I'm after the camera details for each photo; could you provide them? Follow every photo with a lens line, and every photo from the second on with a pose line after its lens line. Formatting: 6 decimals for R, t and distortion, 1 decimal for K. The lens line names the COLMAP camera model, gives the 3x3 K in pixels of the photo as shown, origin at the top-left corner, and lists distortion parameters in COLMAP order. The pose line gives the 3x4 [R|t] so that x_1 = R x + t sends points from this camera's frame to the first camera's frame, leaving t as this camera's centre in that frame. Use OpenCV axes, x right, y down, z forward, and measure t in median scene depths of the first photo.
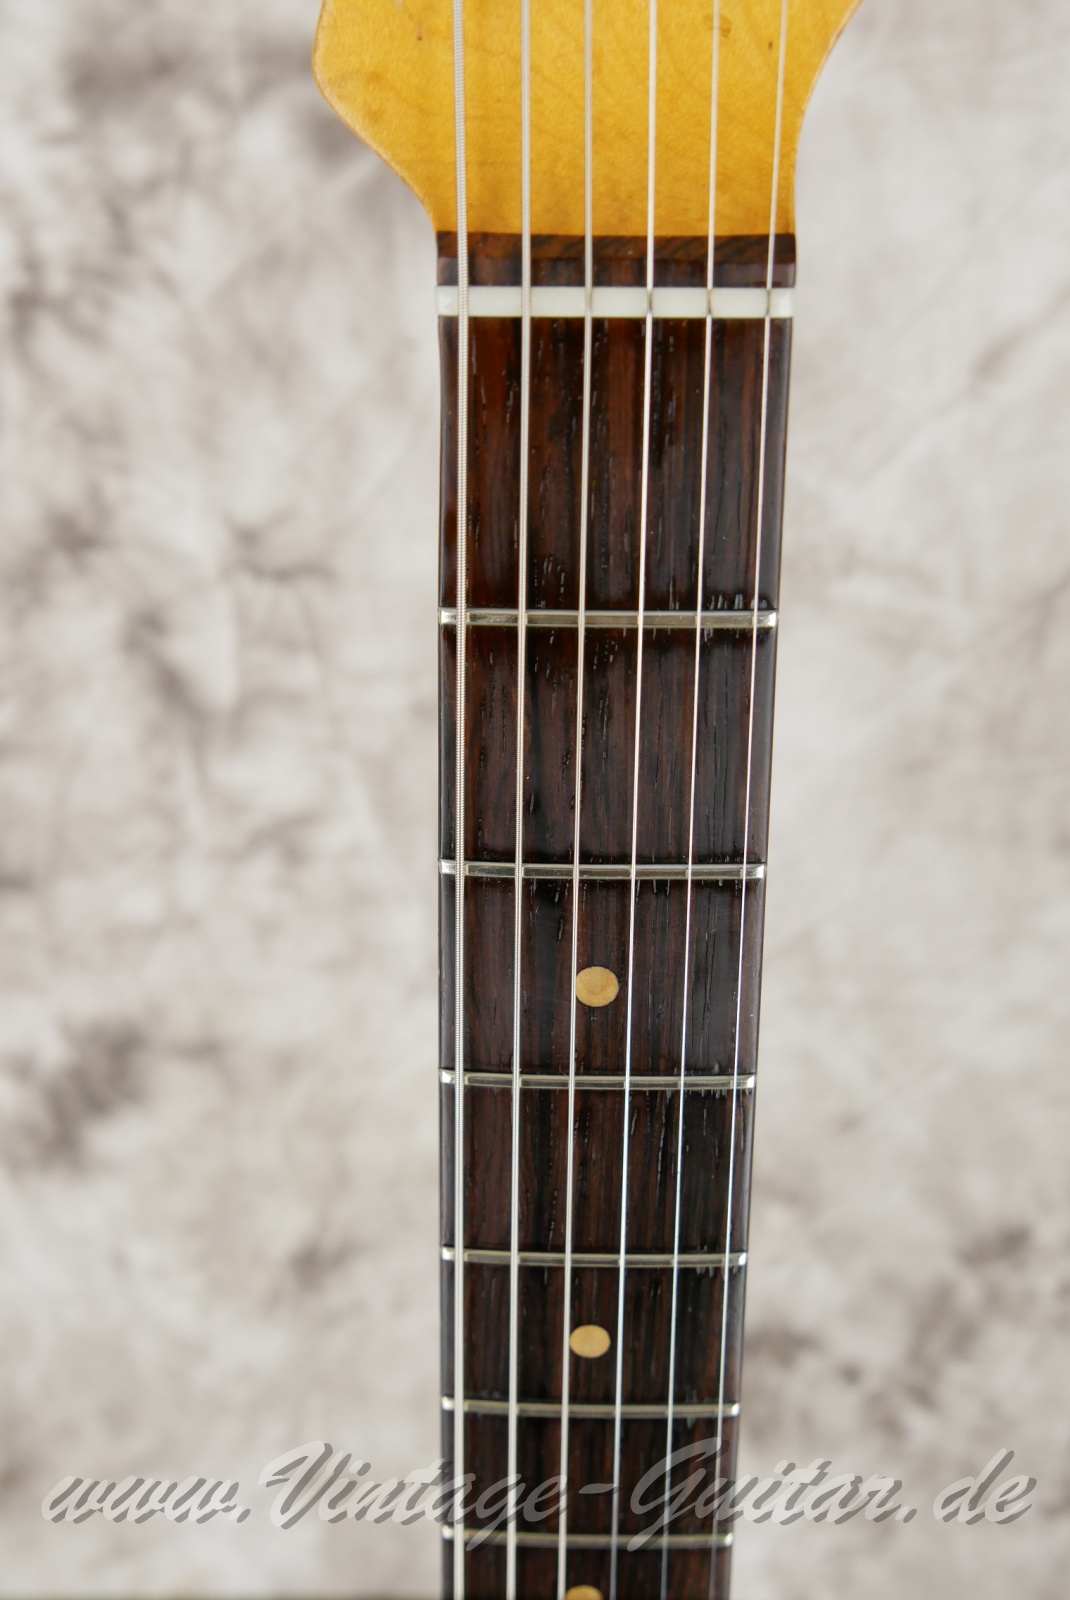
lens RADIAL K [[1586.6, 0, 540.7], [0, 1586.6, 810.9], [0, 0, 1]] dist [-0.045602, 0.003769]
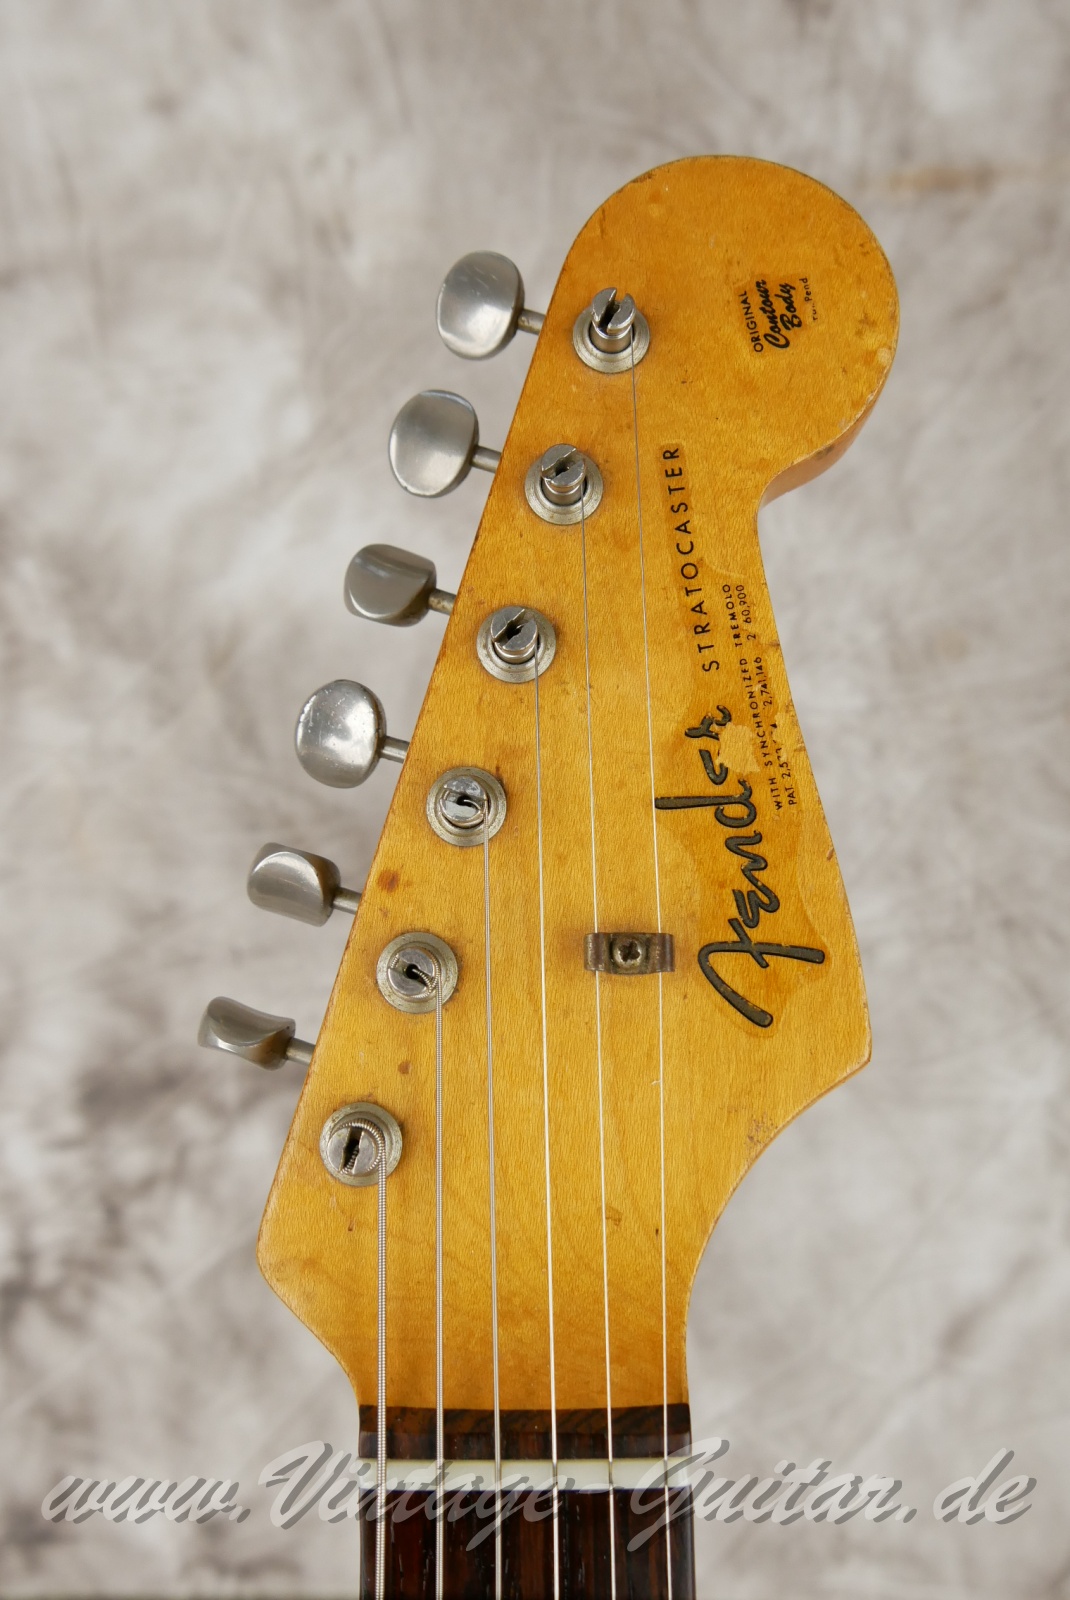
lens RADIAL K [[1586.6, 0, 540.7], [0, 1586.6, 810.9], [0, 0, 1]] dist [-0.045602, 0.003769]
pose [[0.999852, -0.016605, 0.004419, 0.061145], [0.016449, 0.850585, -0.525580, -0.142833], [0.004969, 0.525575, 0.850733, -0.140542]]
